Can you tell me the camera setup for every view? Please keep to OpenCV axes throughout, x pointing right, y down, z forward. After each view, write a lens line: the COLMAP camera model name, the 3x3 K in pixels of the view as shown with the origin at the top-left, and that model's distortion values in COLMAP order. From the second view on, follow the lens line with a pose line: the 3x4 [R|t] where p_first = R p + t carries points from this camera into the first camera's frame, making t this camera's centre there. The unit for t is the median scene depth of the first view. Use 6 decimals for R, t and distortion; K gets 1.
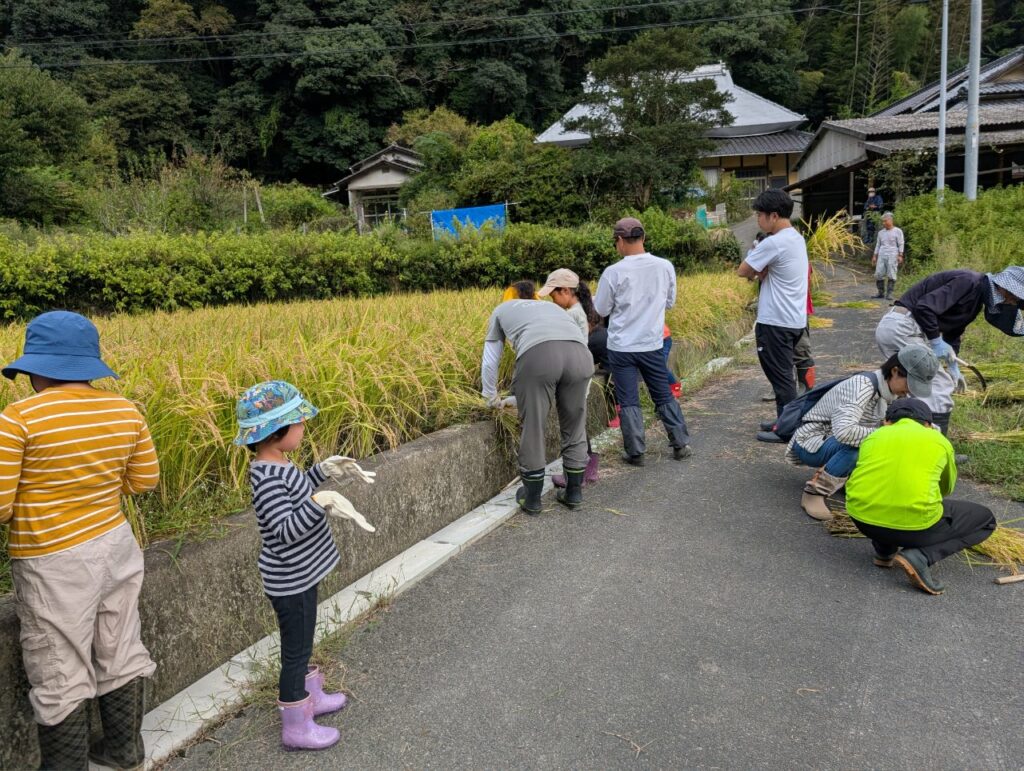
lens RADIAL K [[739.2, 0, 511.0], [0, 739.2, 385.4], [0, 0, 1]] dist [0.008161, -0.014574]
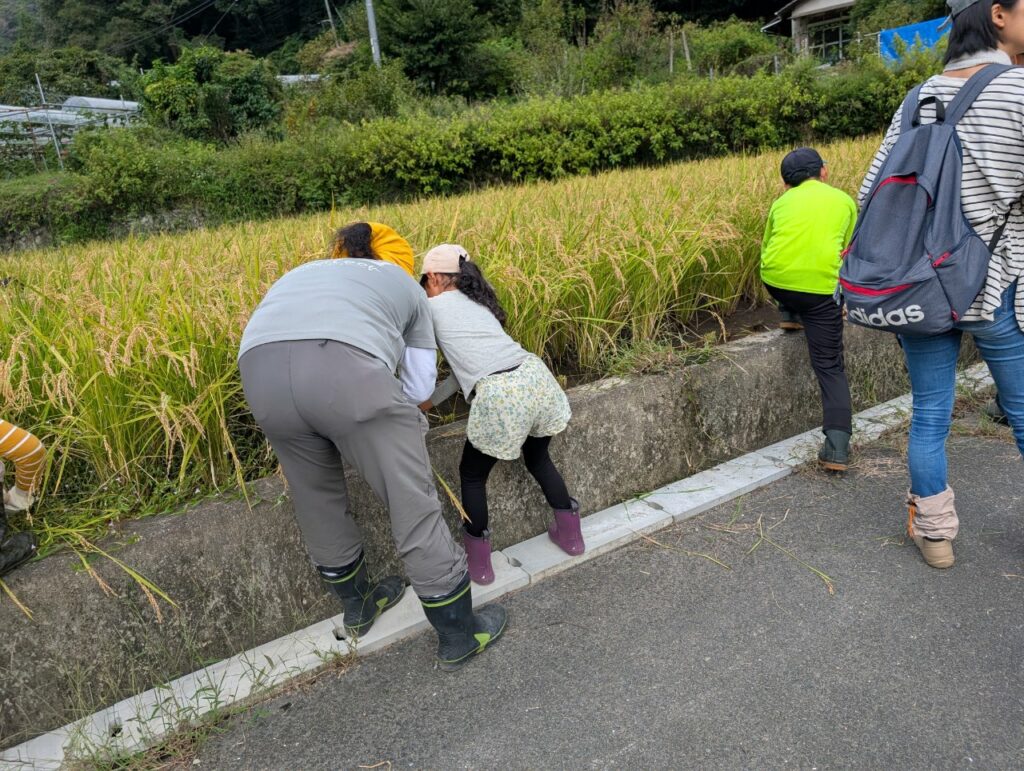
lens RADIAL K [[739.2, 0, 514.3], [0, 739.2, 388.7], [0, 0, 1]] dist [0.008161, -0.014574]
pose [[0.835794, 0.111640, -0.537573, 0.055363], [-0.004479, 0.980463, 0.196653, -0.018089], [0.549024, -0.161954, 0.819966, 0.095457]]
